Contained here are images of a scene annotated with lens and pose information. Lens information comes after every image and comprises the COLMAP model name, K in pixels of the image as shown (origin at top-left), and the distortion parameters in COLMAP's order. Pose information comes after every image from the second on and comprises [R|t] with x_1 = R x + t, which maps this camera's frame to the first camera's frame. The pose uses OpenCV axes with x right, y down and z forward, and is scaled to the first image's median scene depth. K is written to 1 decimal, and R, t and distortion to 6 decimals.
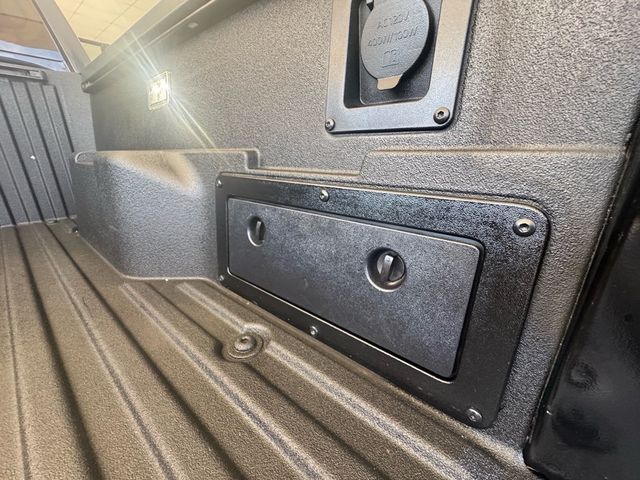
lens RADIAL K [[255.2, 0, 320.3], [0, 255.2, 238.9], [0, 0, 1]] dist [-0.000460, -0.000014]
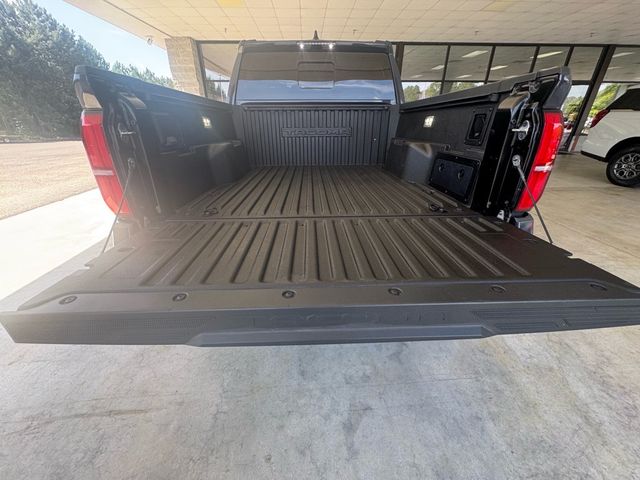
lens RADIAL K [[255.2, 0, 319.9], [0, 255.2, 241.3], [0, 0, 1]] dist [-0.000460, -0.000014]
pose [[0.665954, 0.309317, -0.678844, 1.300859], [-0.238947, 0.950489, 0.198682, 0.615642], [0.706689, 0.029894, 0.706892, -2.613914]]
